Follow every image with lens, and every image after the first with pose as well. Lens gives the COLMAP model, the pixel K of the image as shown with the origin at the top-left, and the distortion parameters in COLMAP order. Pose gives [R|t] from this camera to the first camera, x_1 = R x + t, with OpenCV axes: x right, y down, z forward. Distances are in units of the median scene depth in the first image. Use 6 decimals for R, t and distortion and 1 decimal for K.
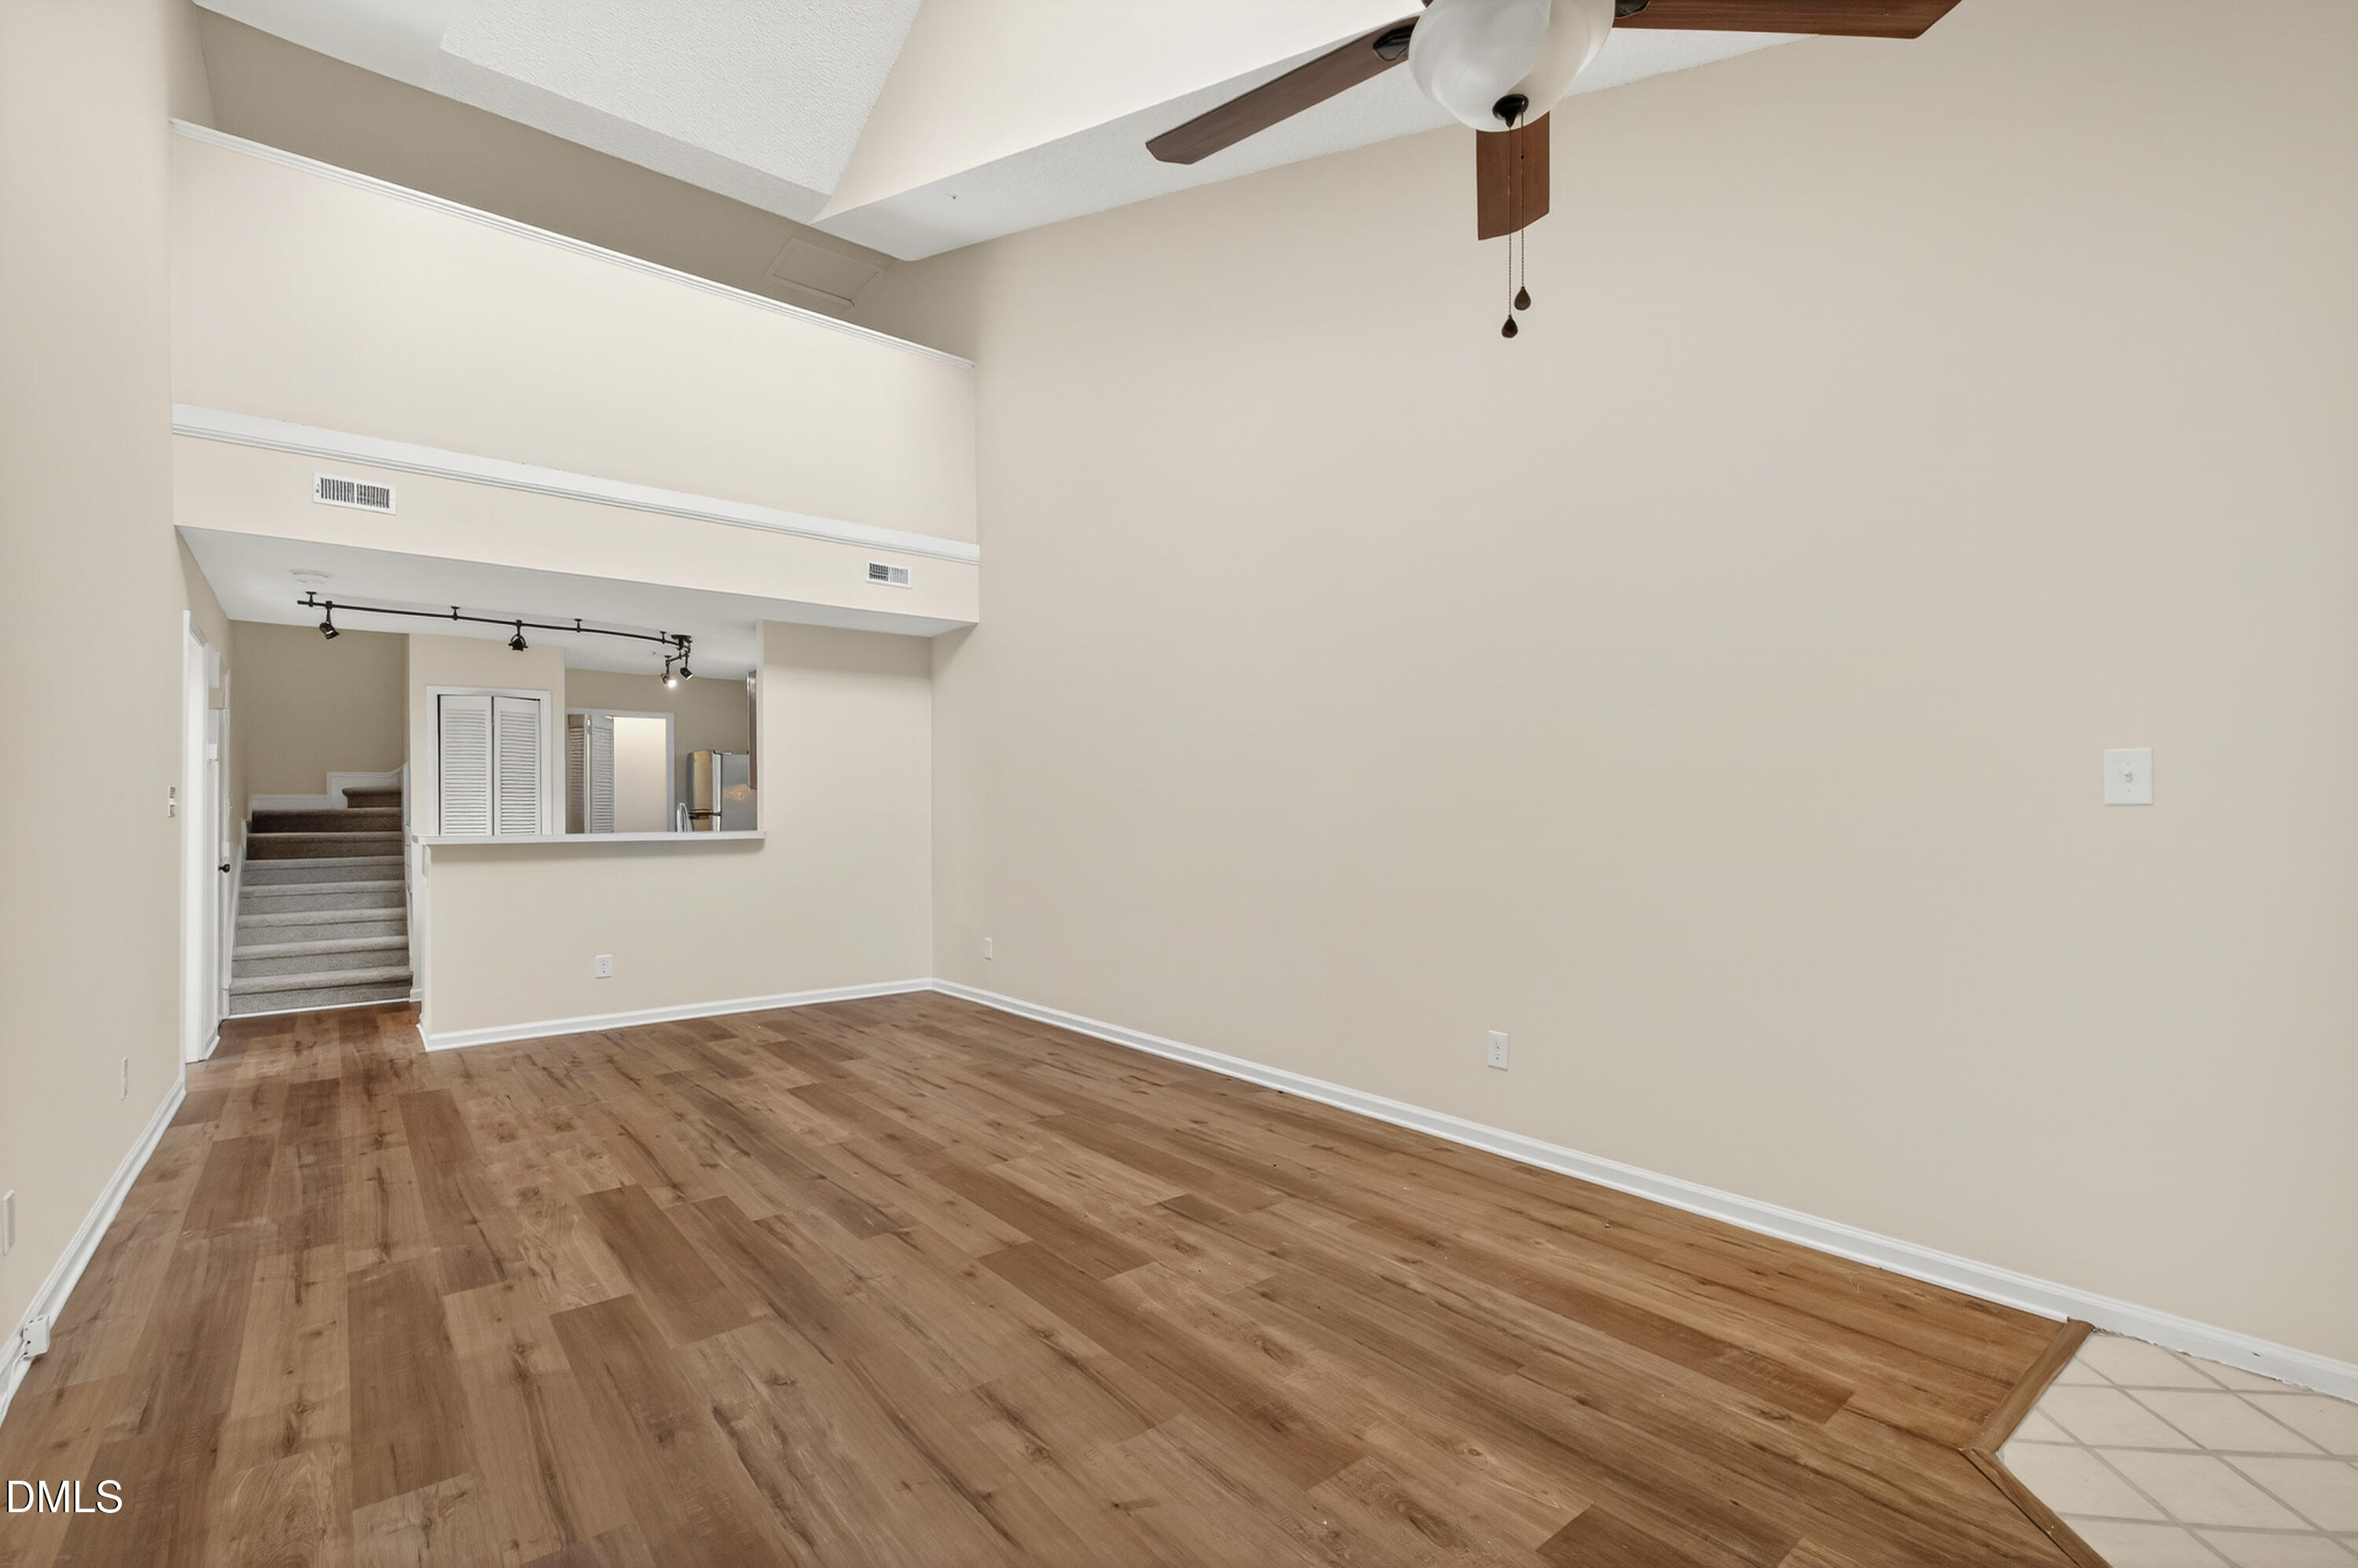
lens RADIAL K [[1032.5, 0, 1210.0], [0, 1032.5, 820.2], [0, 0, 1]] dist [-0.002963, -0.000705]
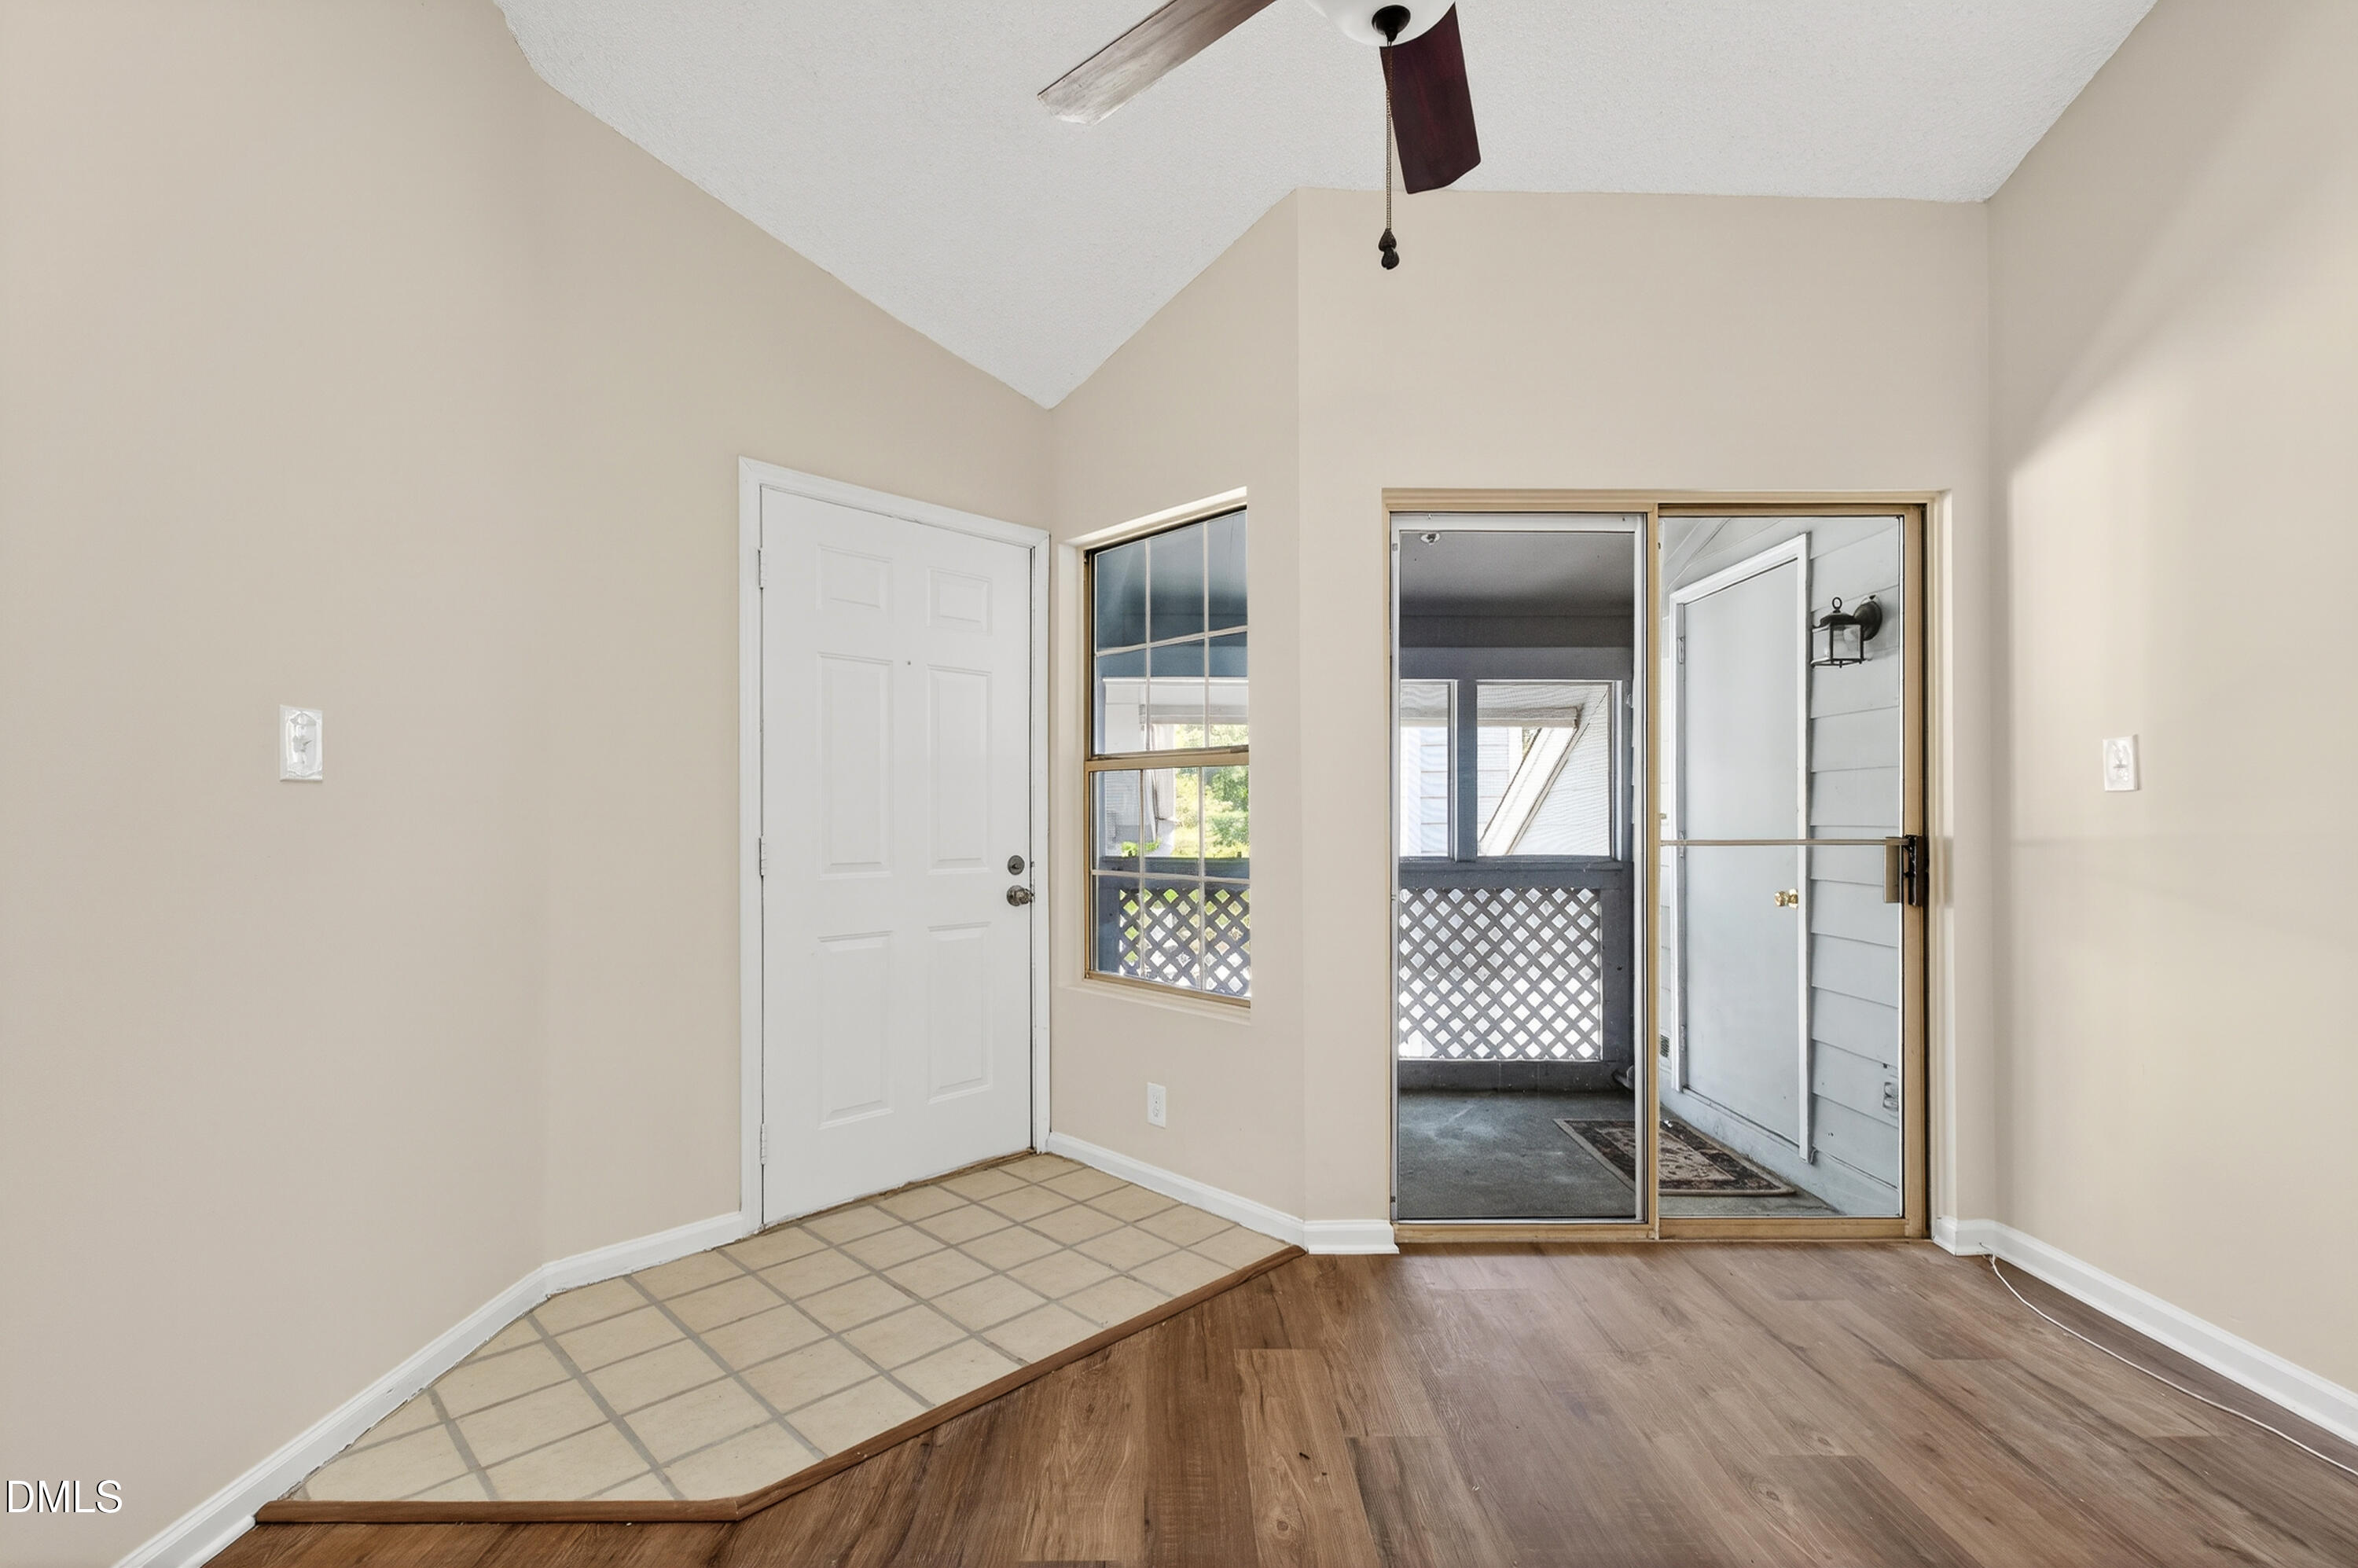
lens RADIAL K [[1038.4, 0, 1182.5], [0, 1038.4, 829.6], [0, 0, 1]] dist [-0.000619, -0.004482]
pose [[-0.769762, 0.001266, 0.638330, -0.053480], [0.008036, 0.999938, 0.007708, 0.012260], [-0.638281, 0.011063, -0.769724, 0.644349]]
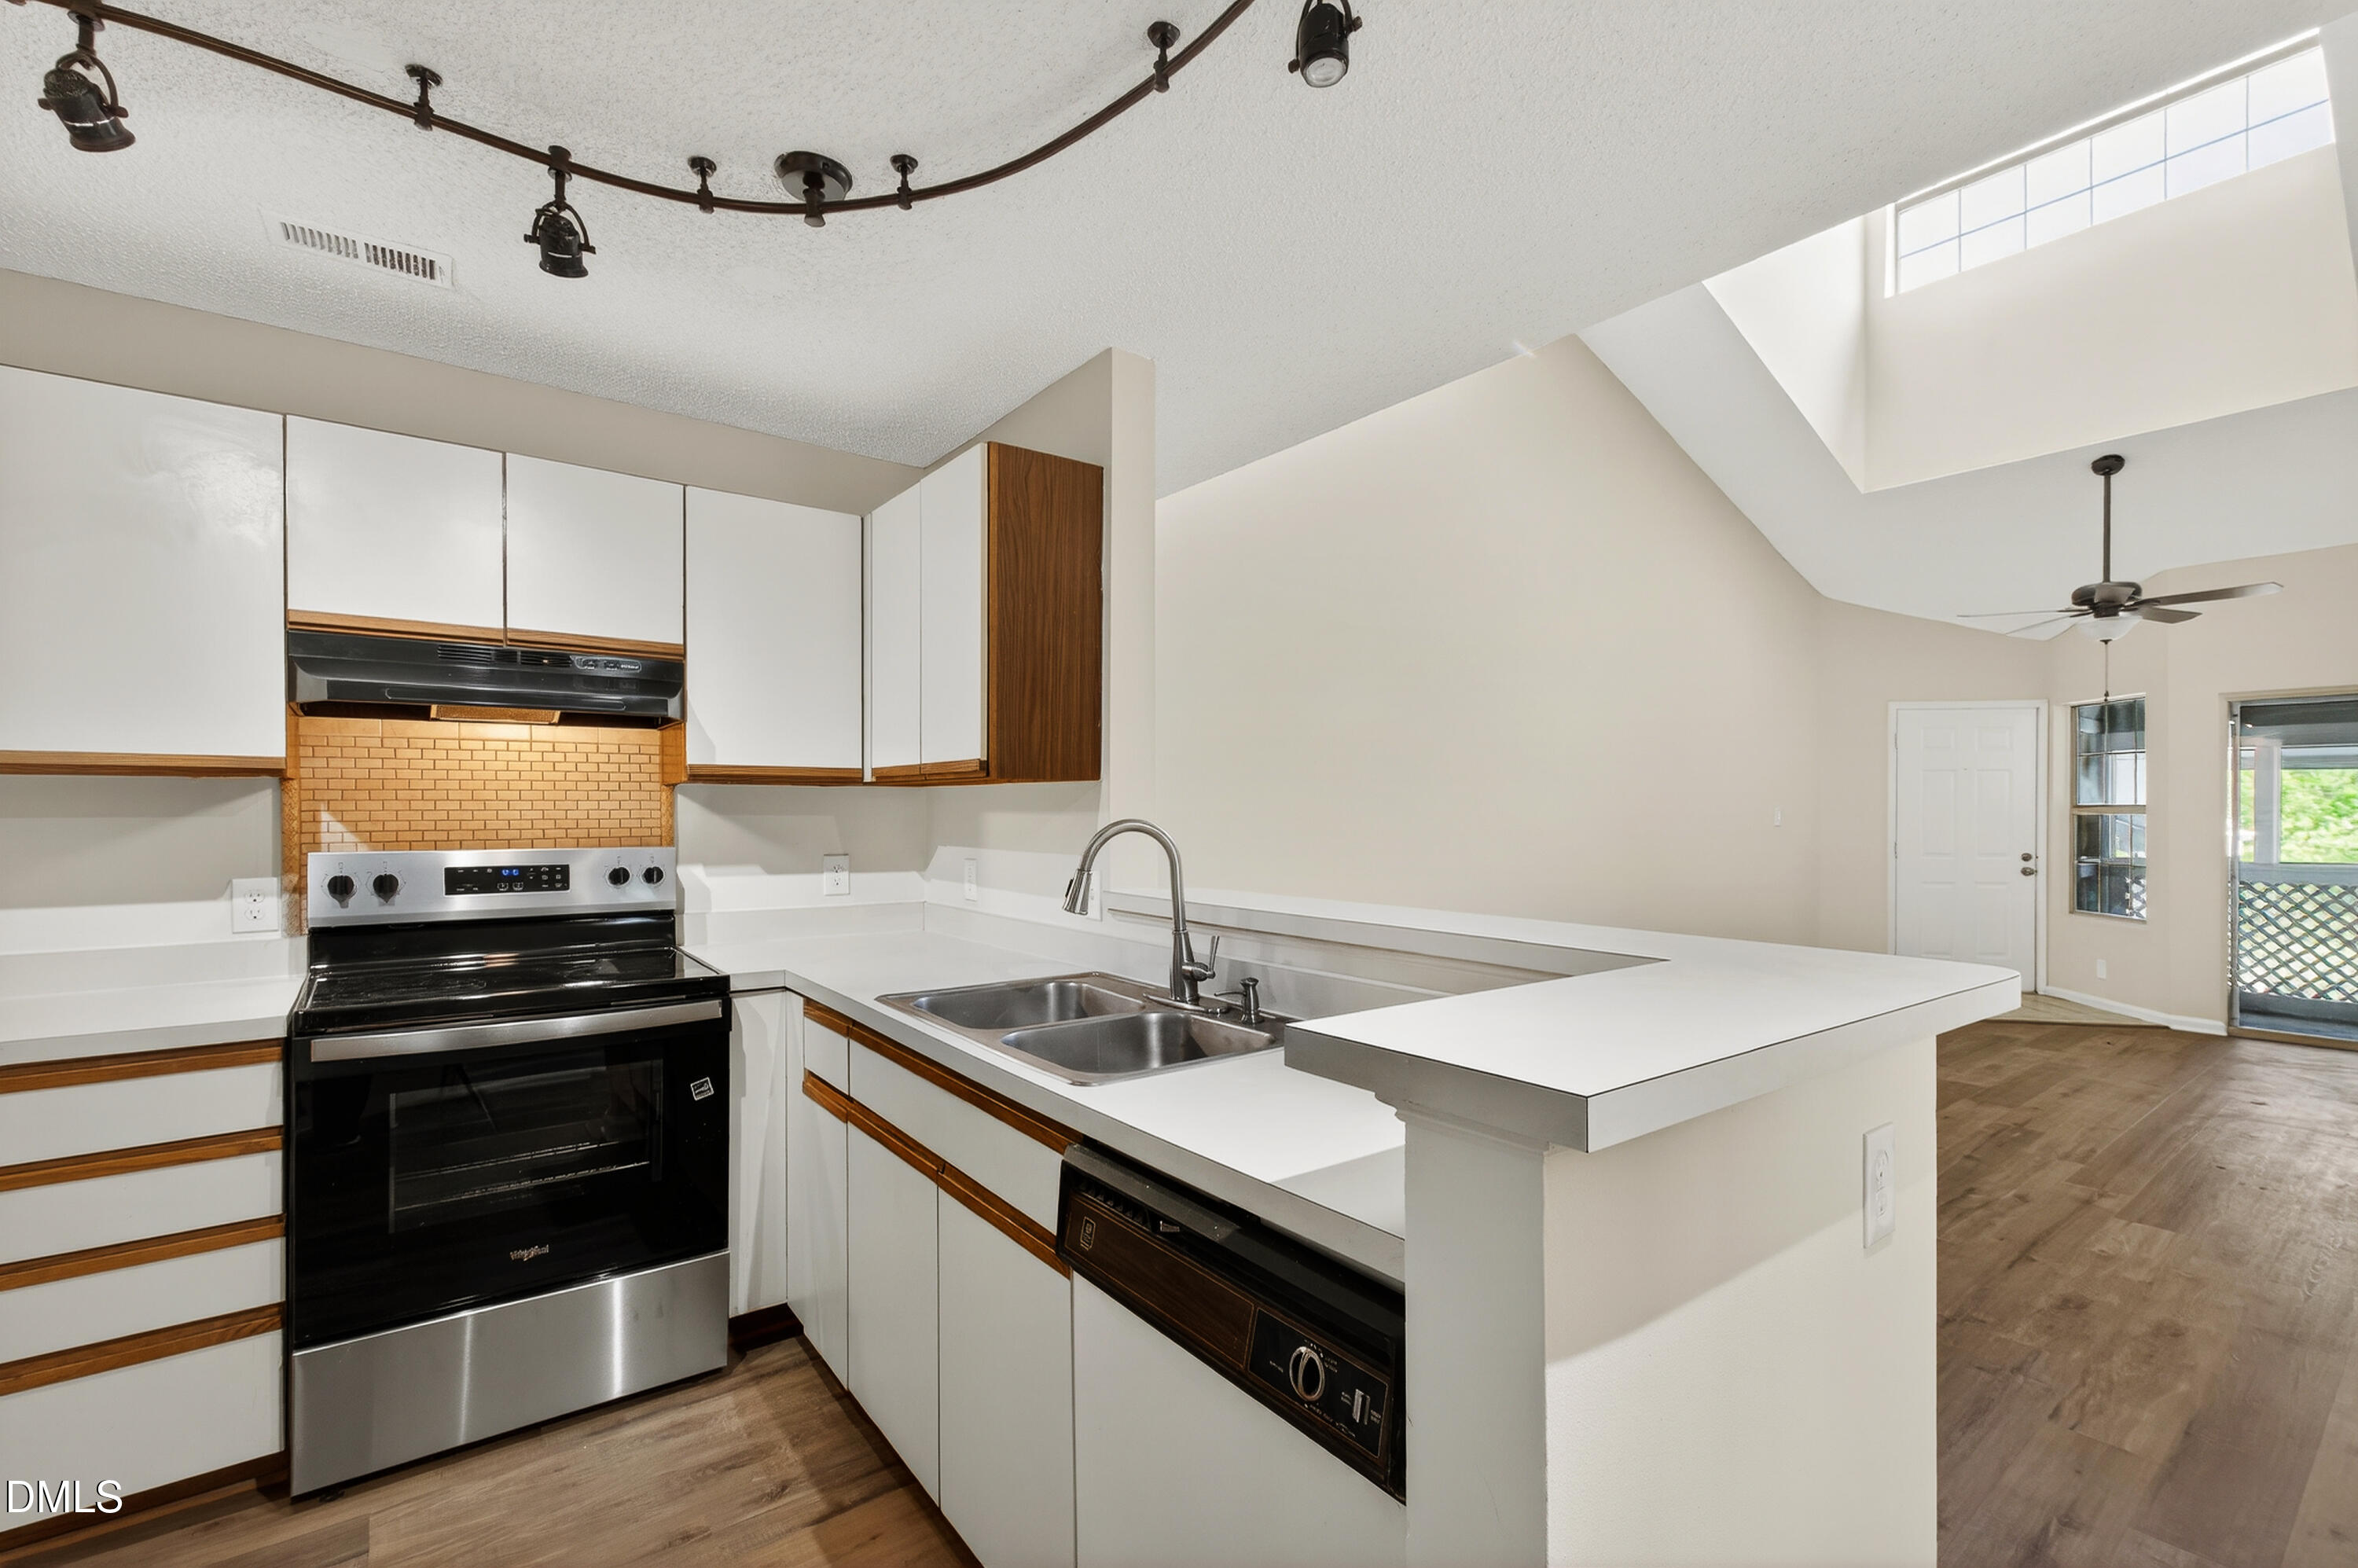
lens RADIAL K [[1061.0, 0, 1187.0], [0, 1061.0, 820.7], [0, 0, 1]] dist [0.011505, -0.000463]
pose [[0.027356, -0.007089, 0.999601, -1.254521], [-0.000133, 0.999975, 0.007095, -0.027911], [-0.999626, -0.000327, 0.027355, 1.454617]]
